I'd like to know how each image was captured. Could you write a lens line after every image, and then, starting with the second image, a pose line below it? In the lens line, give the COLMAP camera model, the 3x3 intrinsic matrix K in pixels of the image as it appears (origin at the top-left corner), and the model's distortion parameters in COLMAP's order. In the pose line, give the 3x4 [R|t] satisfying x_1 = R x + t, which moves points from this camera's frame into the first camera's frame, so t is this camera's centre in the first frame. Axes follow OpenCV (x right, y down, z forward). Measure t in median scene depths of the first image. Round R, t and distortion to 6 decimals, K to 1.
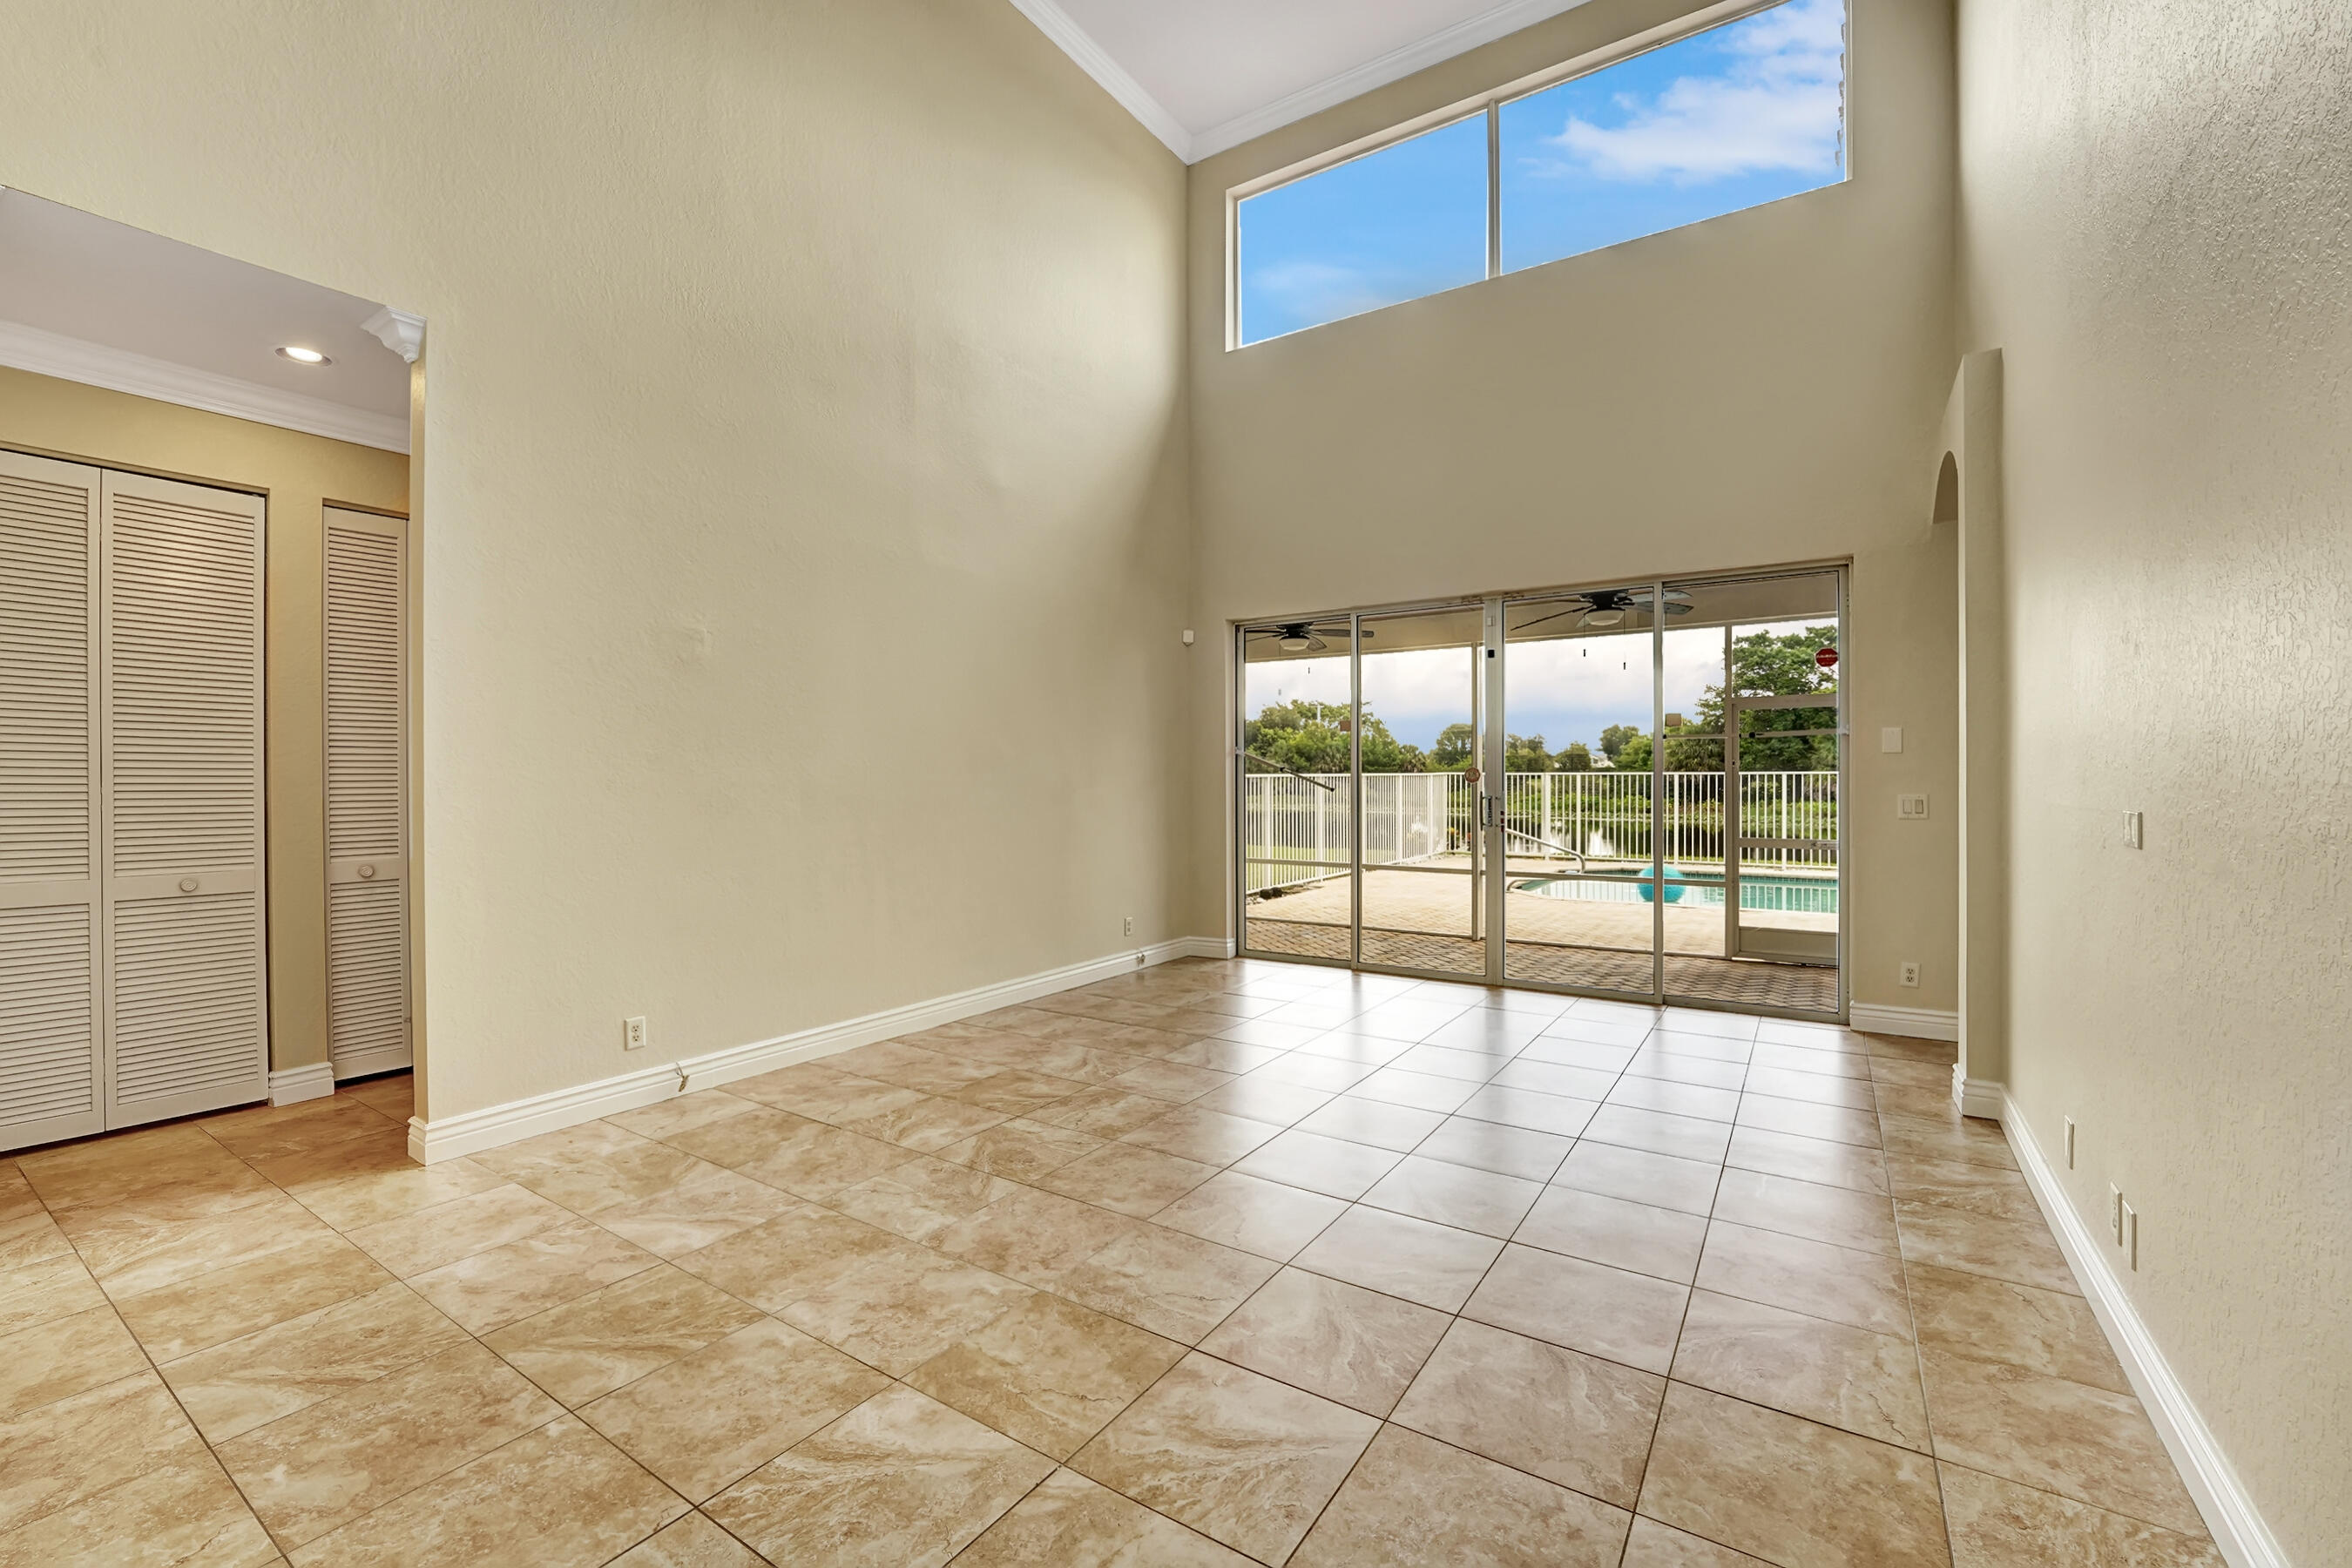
lens RADIAL K [[980.4, 0, 1173.6], [0, 980.4, 779.2], [0, 0, 1]] dist [-0.026214, 0.000669]
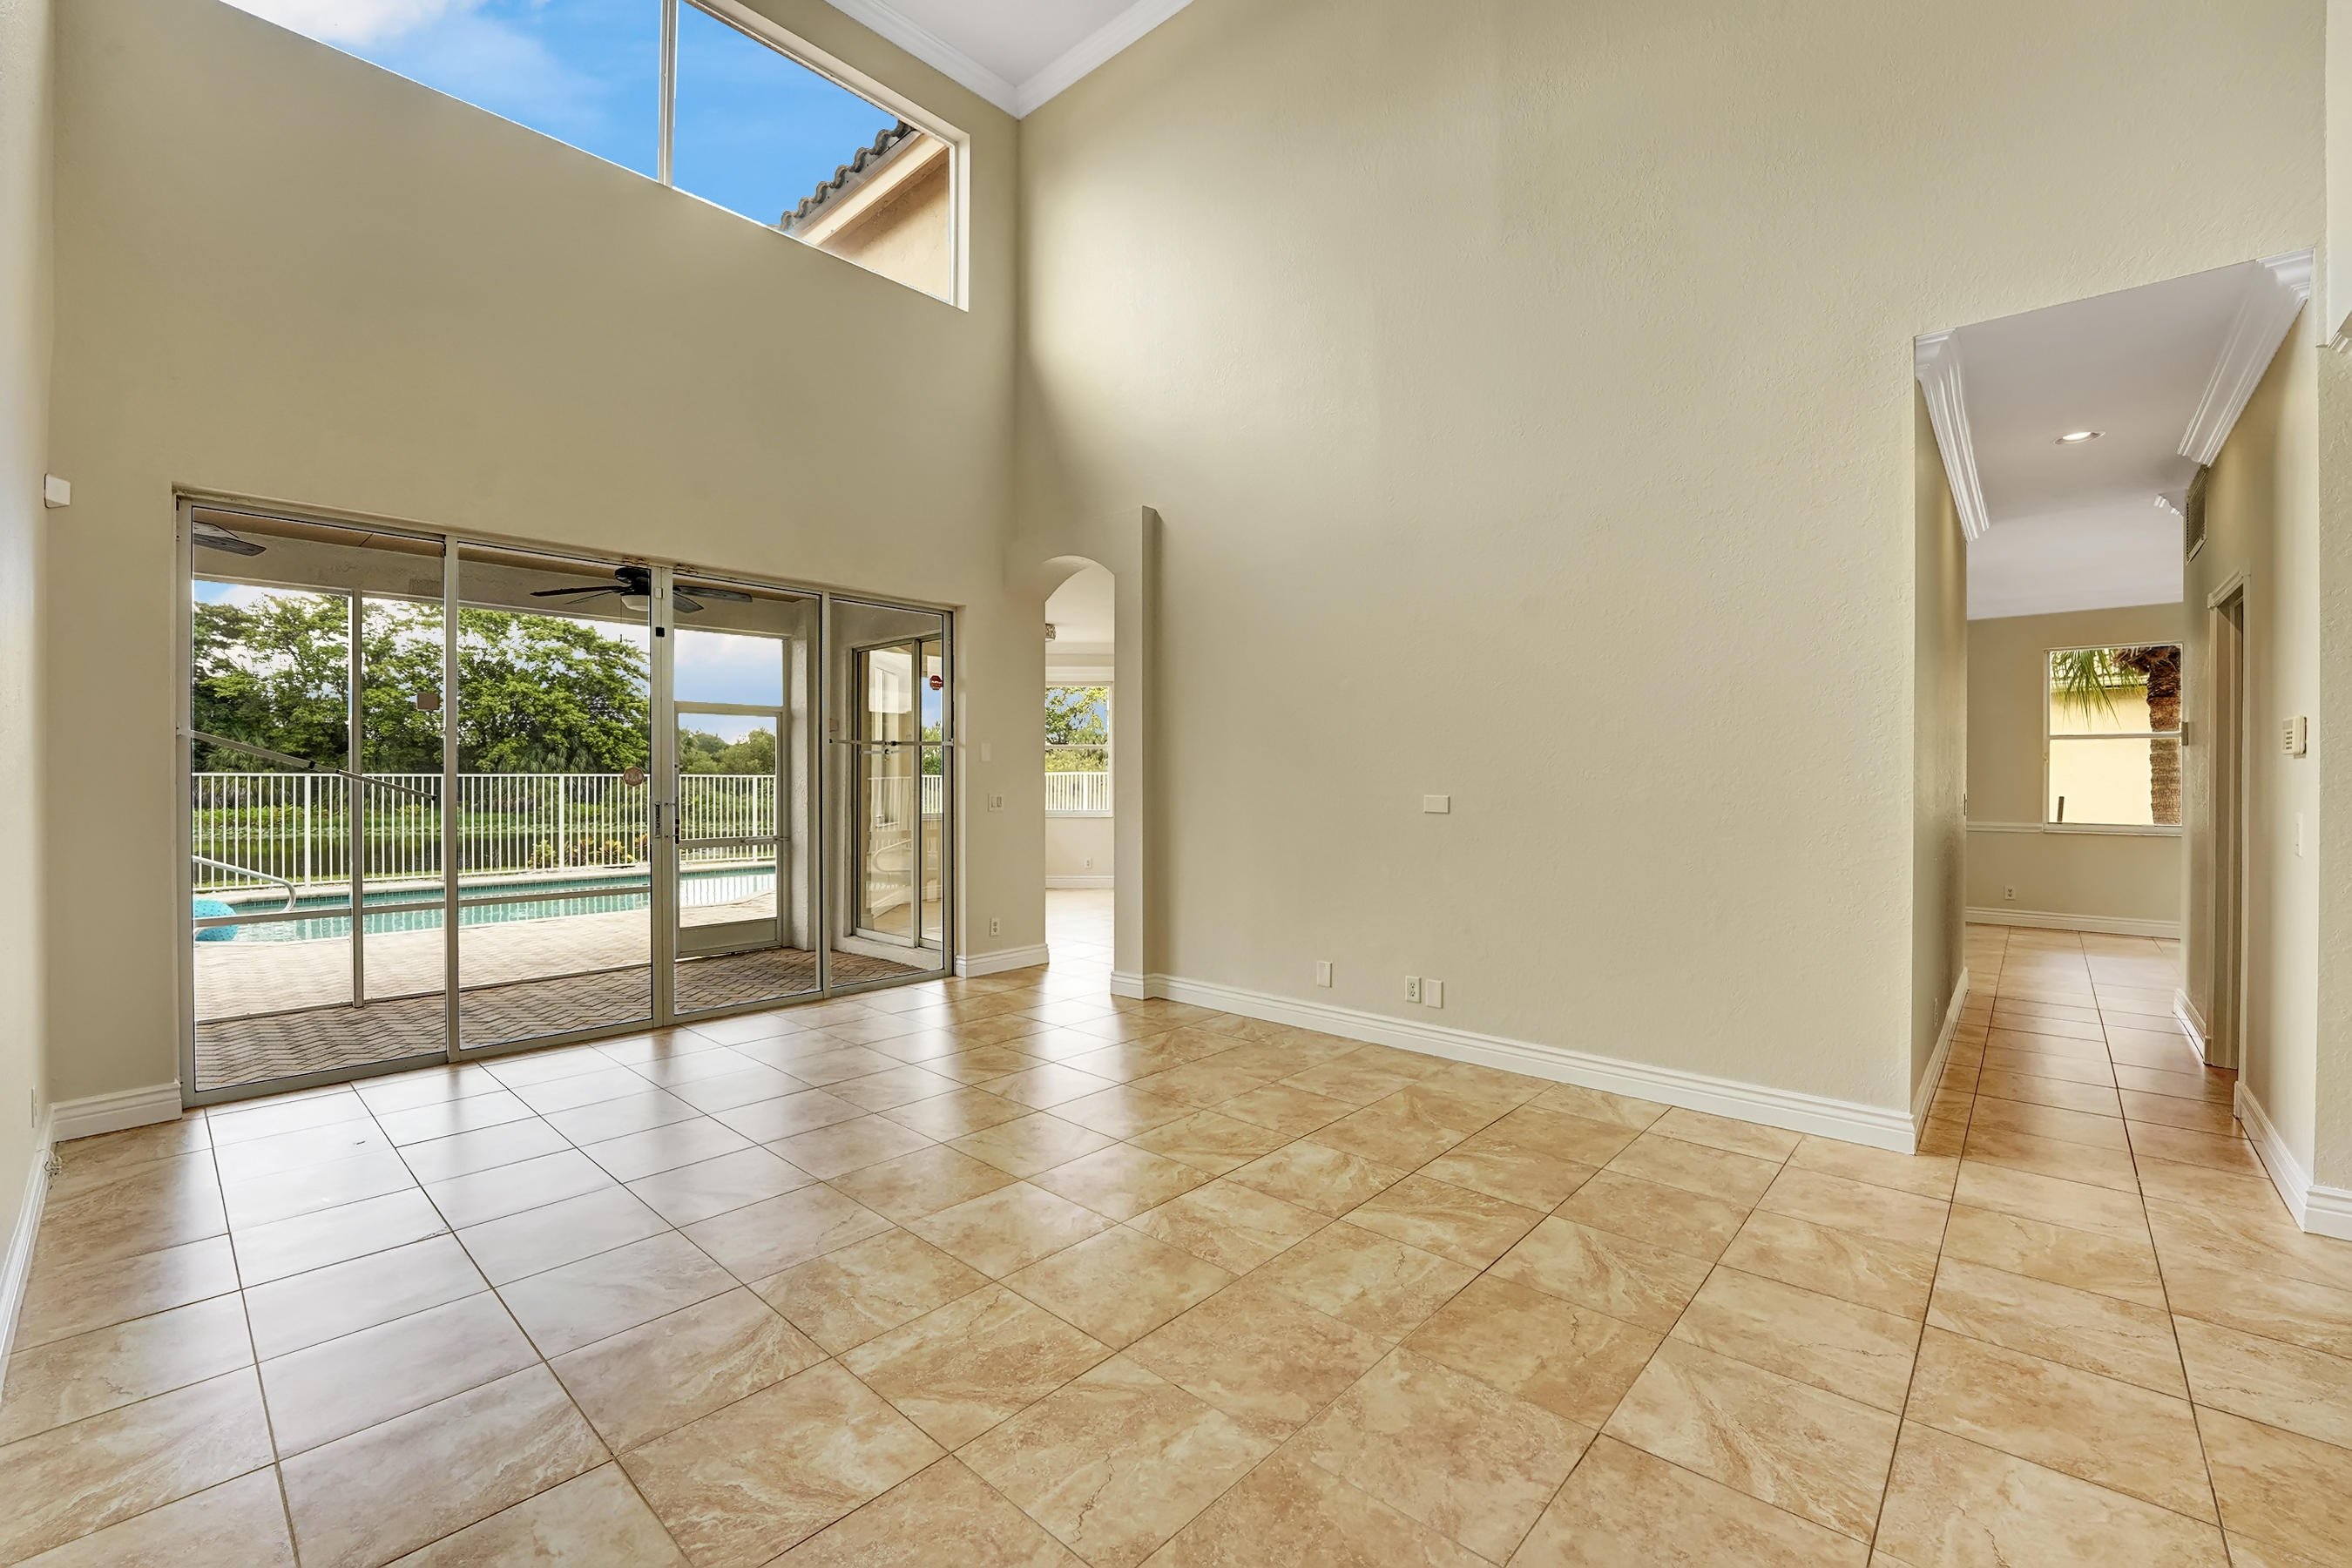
lens RADIAL K [[980.4, 0, 1173.6], [0, 980.4, 779.2], [0, 0, 1]] dist [-0.026214, 0.000669]
pose [[0.154989, -0.004078, 0.987908, -0.782042], [0.005868, 0.999978, 0.003208, -0.006168], [-0.987899, 0.005299, 0.155009, 0.781622]]
